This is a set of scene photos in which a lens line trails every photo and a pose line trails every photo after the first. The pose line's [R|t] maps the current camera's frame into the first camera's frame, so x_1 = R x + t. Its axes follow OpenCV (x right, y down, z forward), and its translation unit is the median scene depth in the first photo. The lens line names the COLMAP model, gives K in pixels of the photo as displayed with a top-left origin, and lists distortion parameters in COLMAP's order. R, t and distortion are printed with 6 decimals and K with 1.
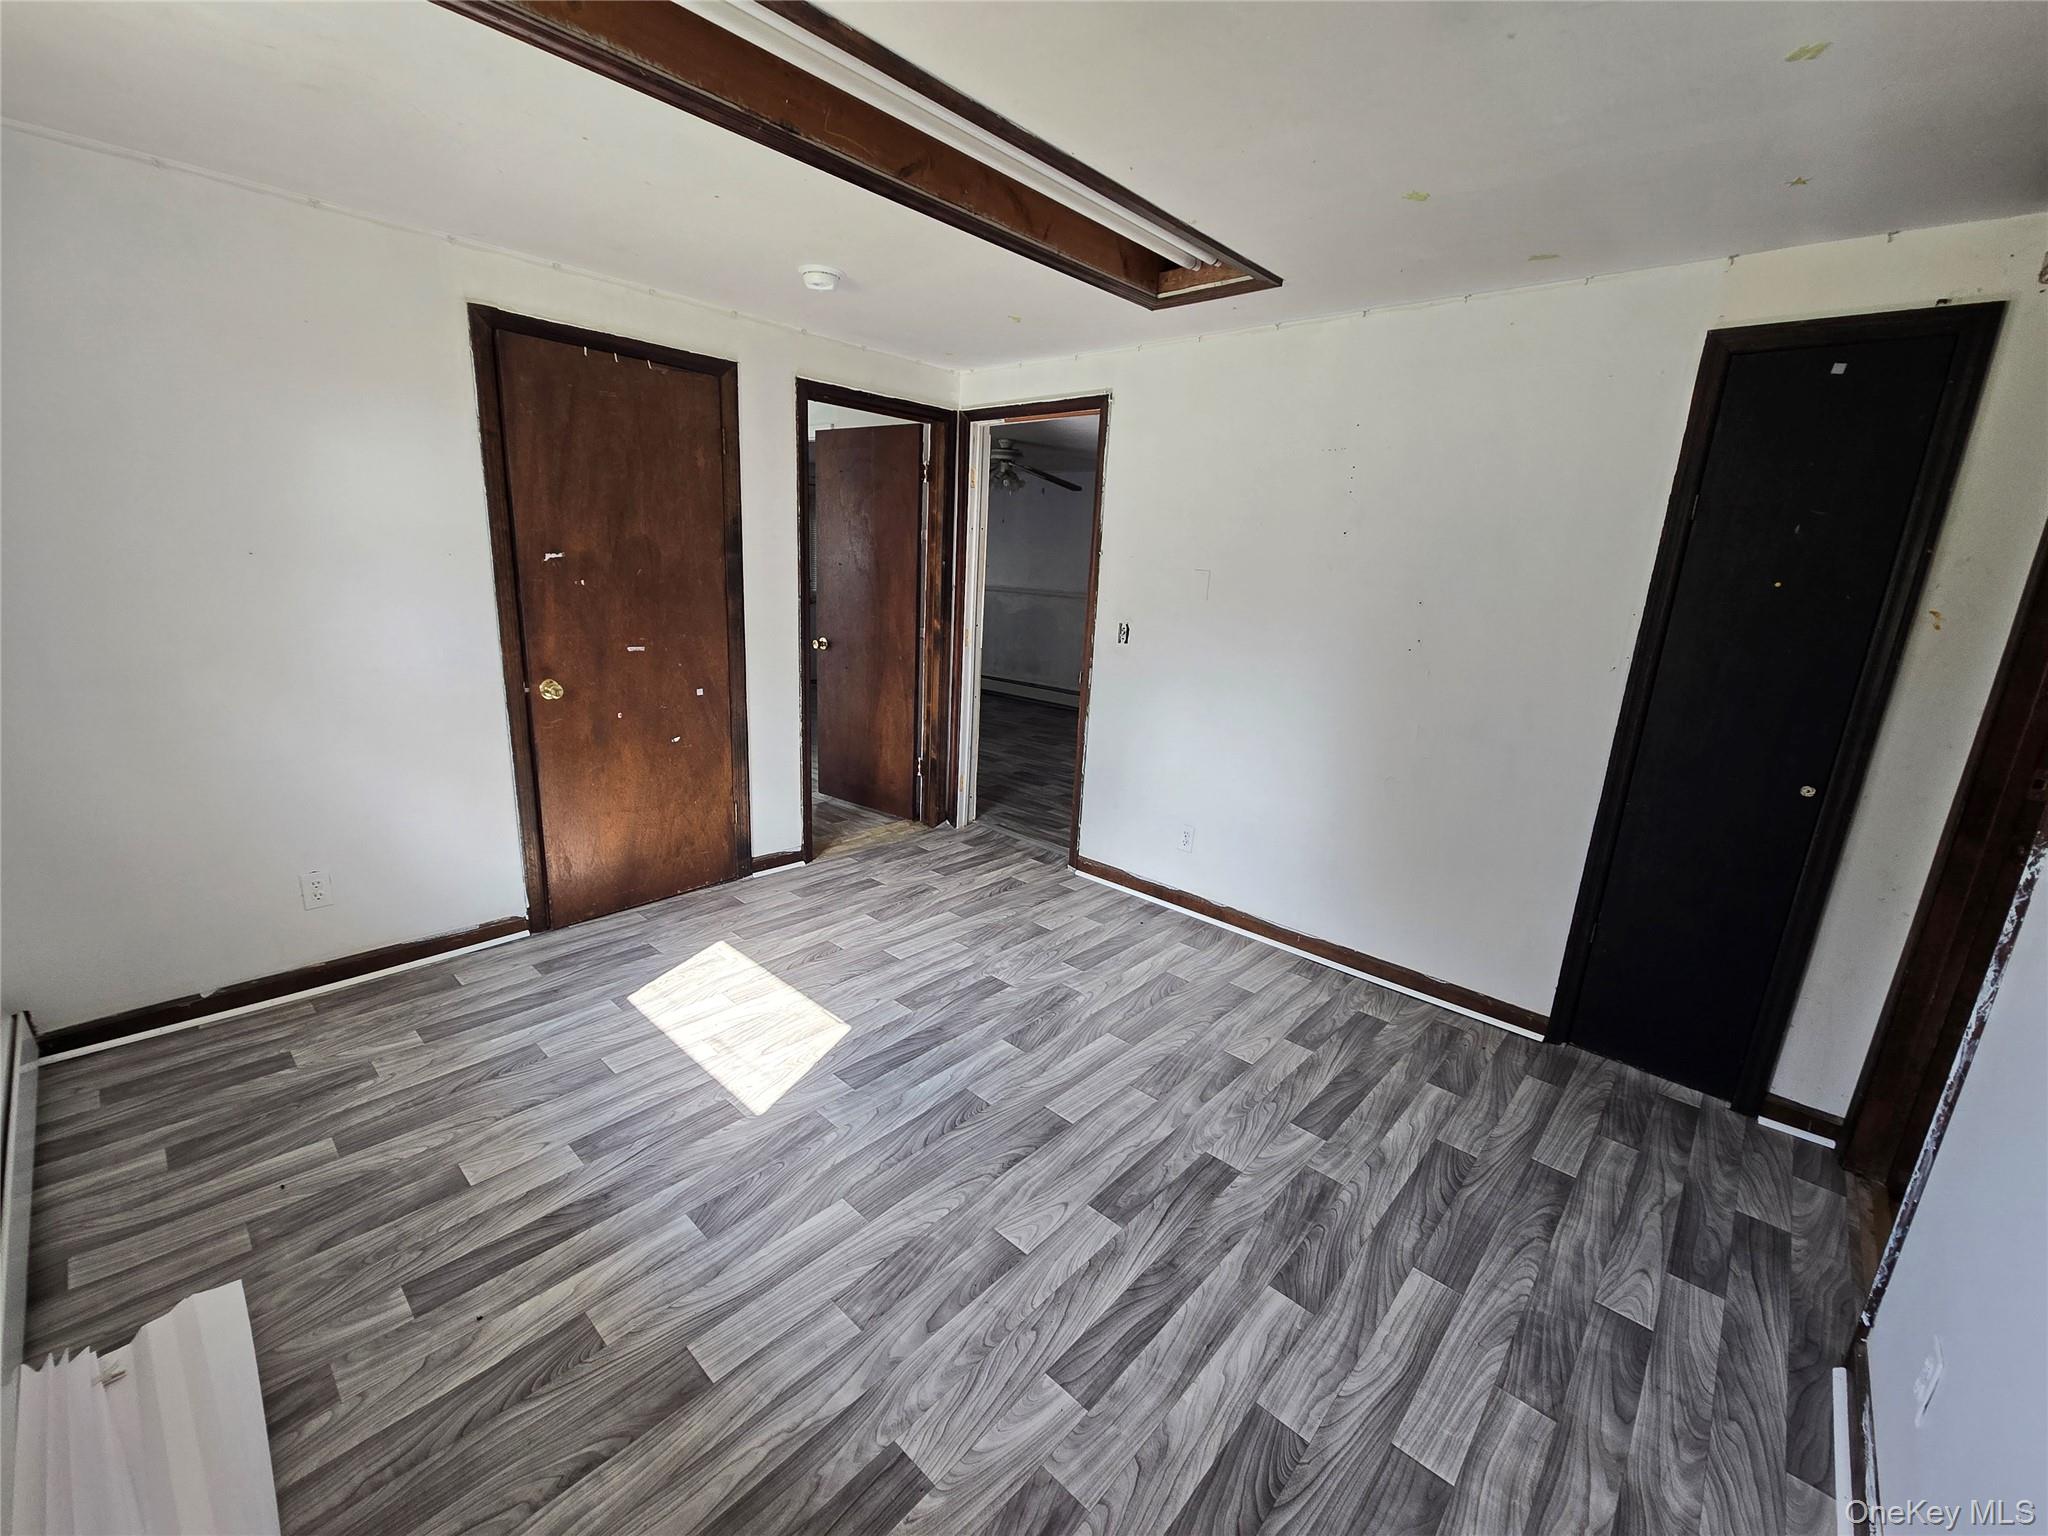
lens RADIAL K [[846.4, 0, 1024.1], [0, 846.4, 772.8], [0, 0, 1]] dist [0.002121, 0.000391]
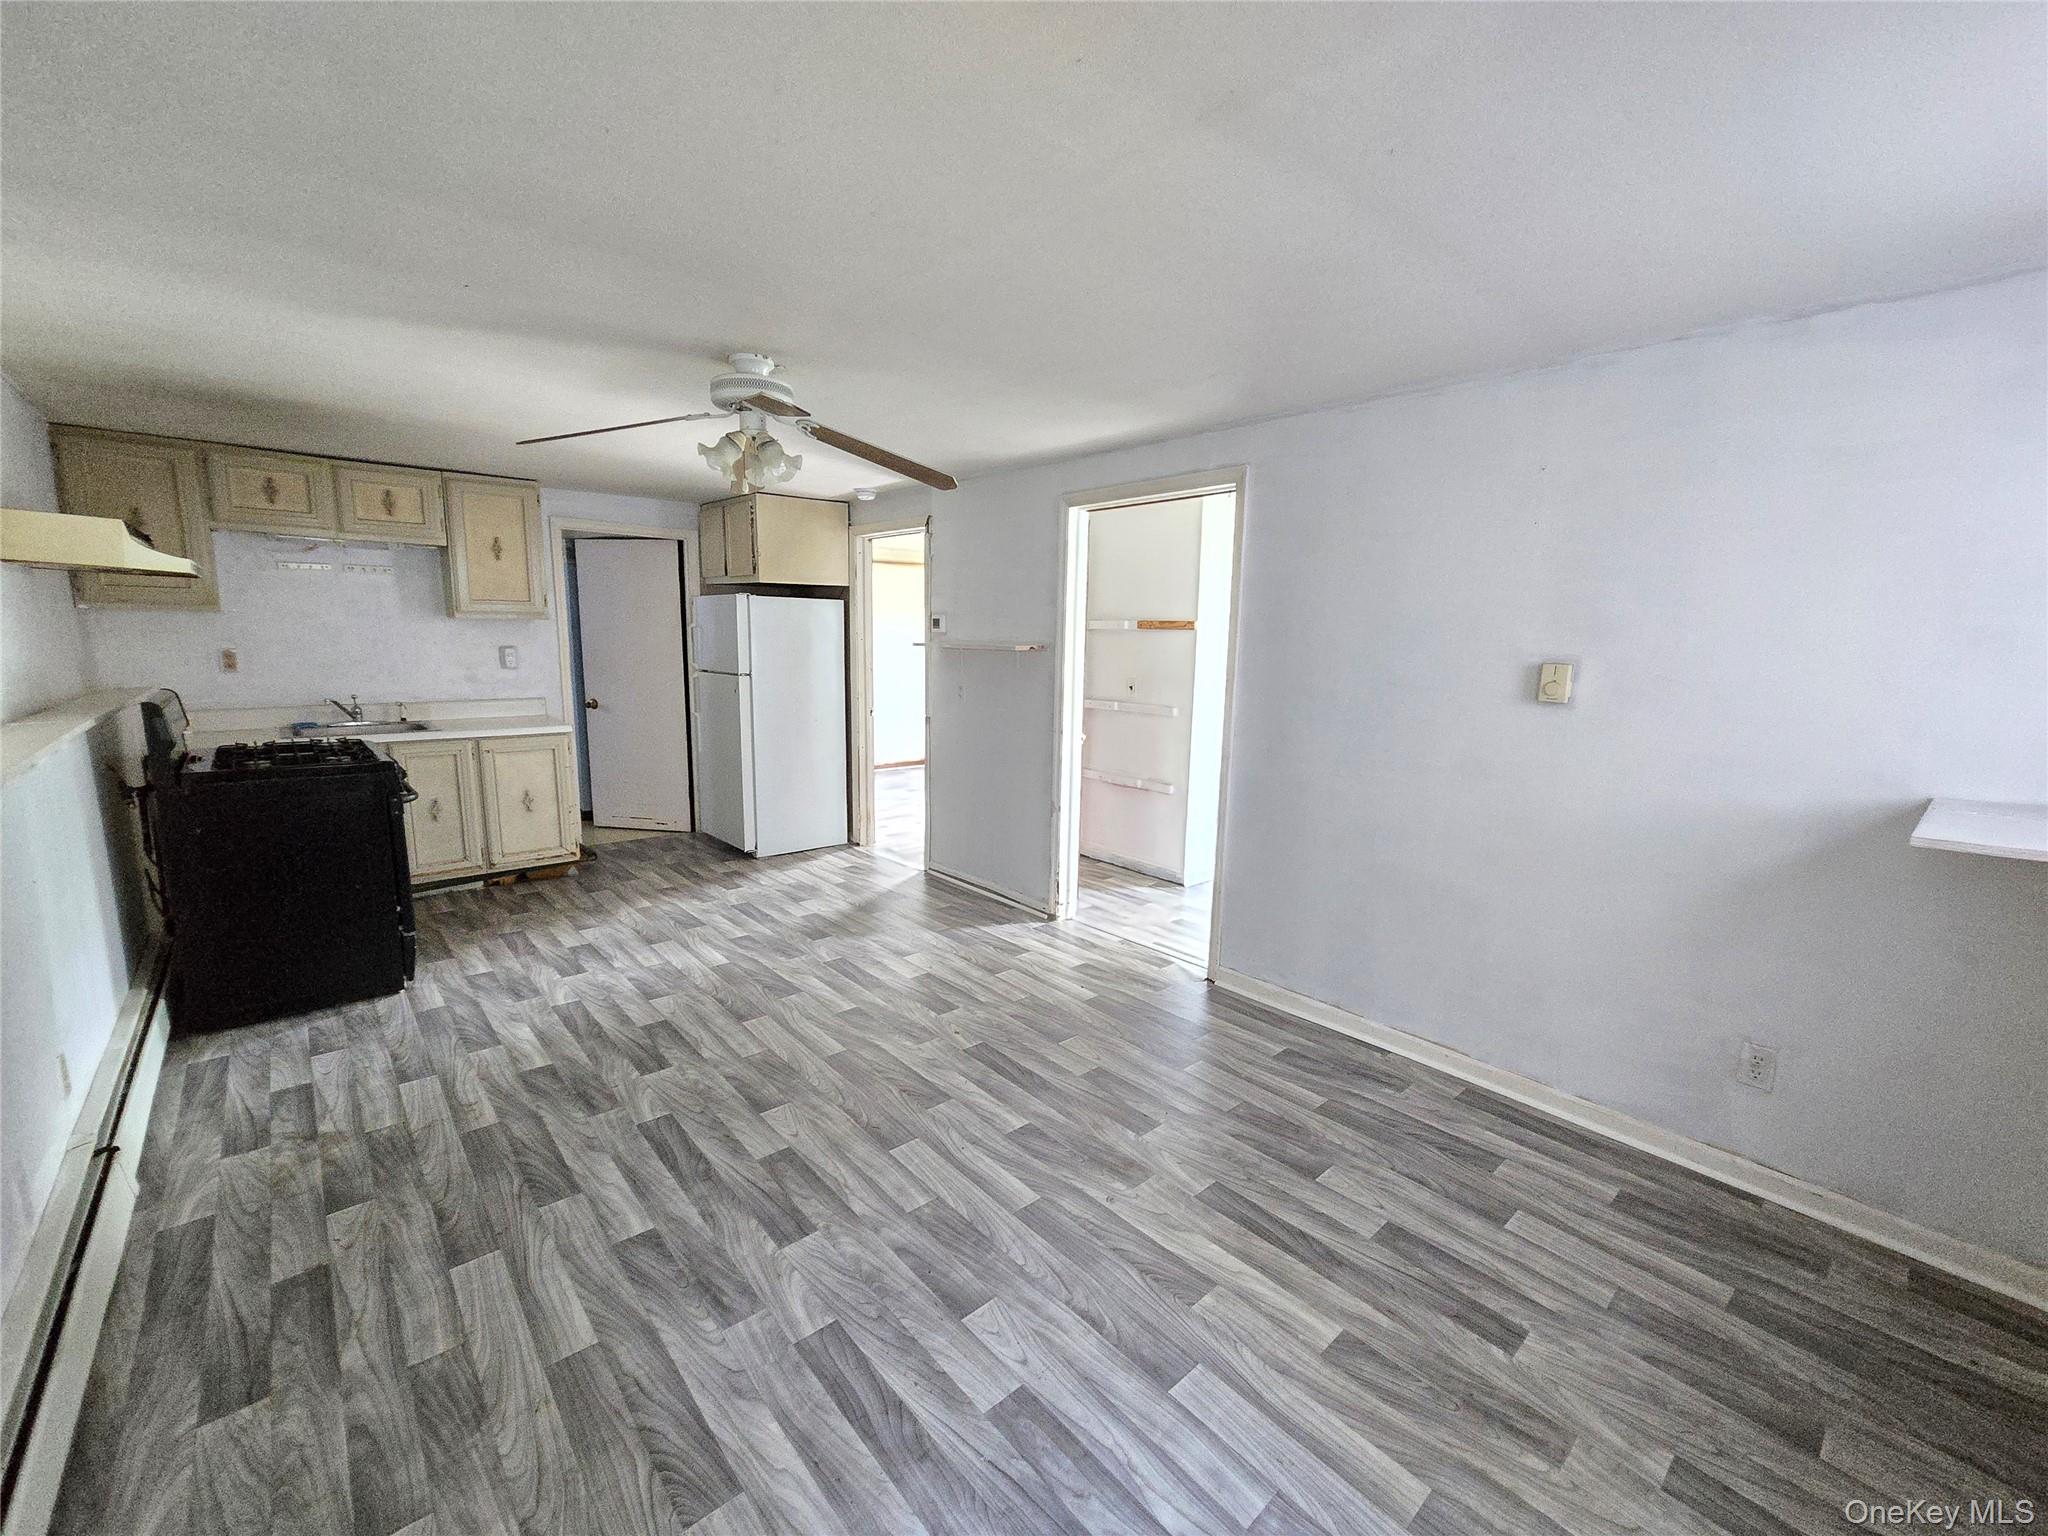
lens RADIAL K [[853.0, 0, 1004.8], [0, 853.0, 806.7], [0, 0, 1]] dist [-0.011737, 0.009161]
pose [[-0.131231, 0.152287, -0.979585, 1.250019], [-0.270081, 0.945261, 0.183133, -0.280638], [0.953853, 0.288600, -0.082918, 1.352193]]
